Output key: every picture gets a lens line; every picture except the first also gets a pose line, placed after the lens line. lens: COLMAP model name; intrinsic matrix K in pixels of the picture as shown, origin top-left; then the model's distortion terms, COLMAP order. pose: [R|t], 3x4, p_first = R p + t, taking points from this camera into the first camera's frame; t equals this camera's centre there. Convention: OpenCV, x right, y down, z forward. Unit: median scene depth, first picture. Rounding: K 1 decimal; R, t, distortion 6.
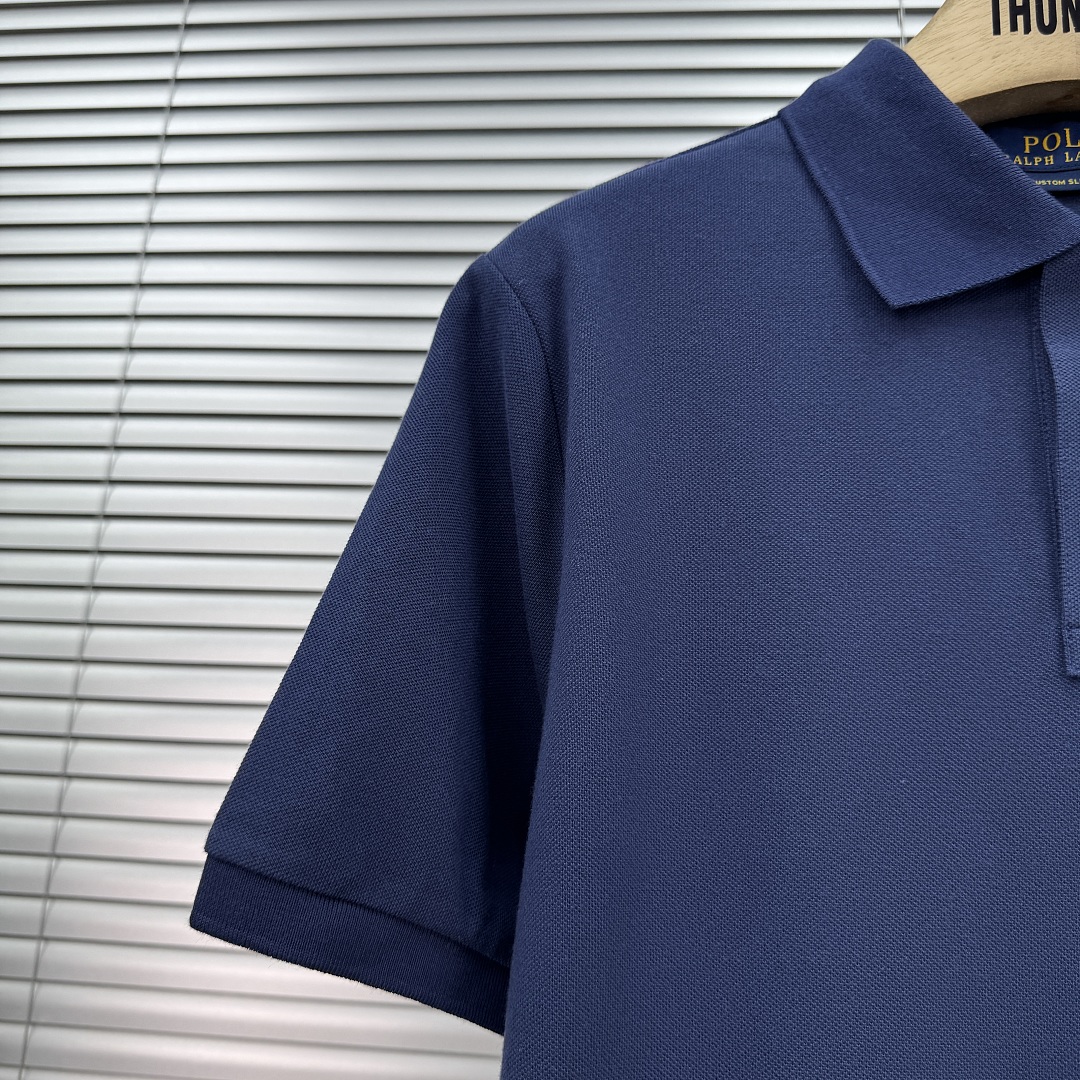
lens RADIAL K [[978.6, 0, 540.0], [0, 978.6, 540.0], [0, 0, 1]] dist [-0.016619, -0.006631]
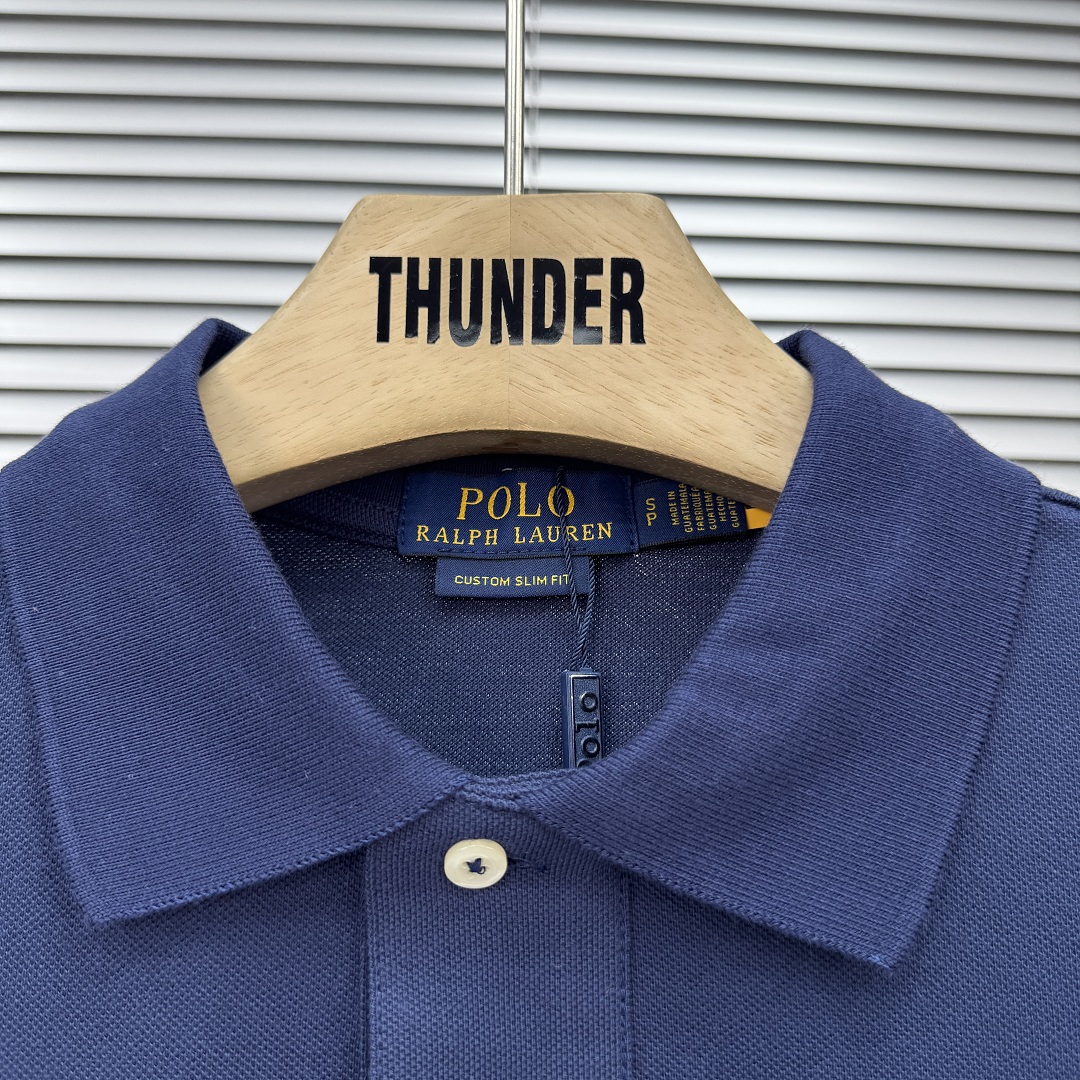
lens RADIAL K [[948.7, 0, 540.0], [0, 948.7, 540.0], [0, 0, 1]] dist [0.031193, -0.009196]
pose [[0.990847, -0.012636, 0.134400, 0.484872], [0.006942, 0.999062, 0.042747, -0.423898], [-0.134814, -0.041423, 0.990005, 0.412794]]
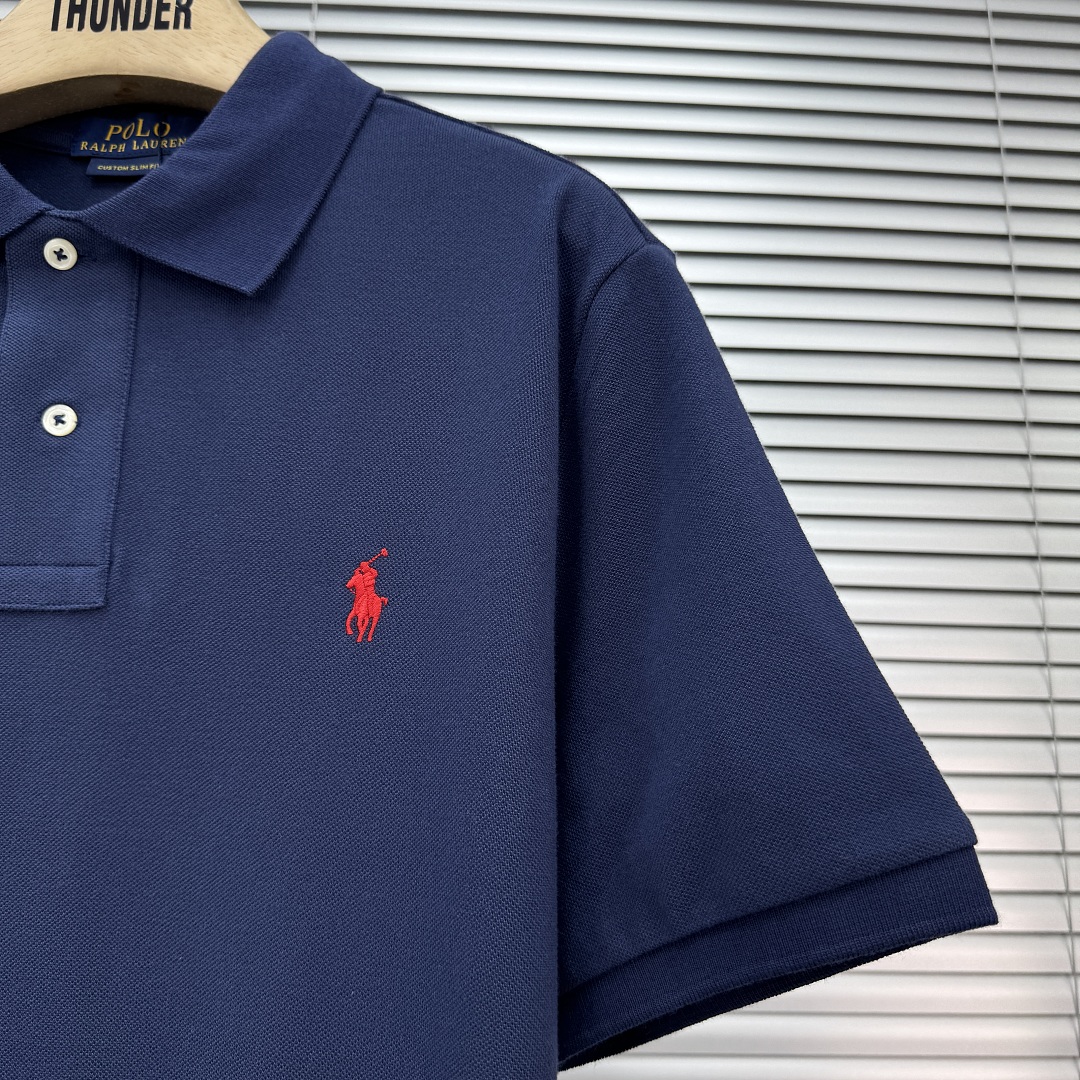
lens RADIAL K [[978.6, 0, 540.0], [0, 978.6, 540.0], [0, 0, 1]] dist [-0.016619, -0.006631]
pose [[0.993557, 0.001107, 0.113328, 0.888898], [-0.002738, 0.999895, 0.014237, 0.035603], [-0.113301, -0.014456, 0.993456, -0.154164]]
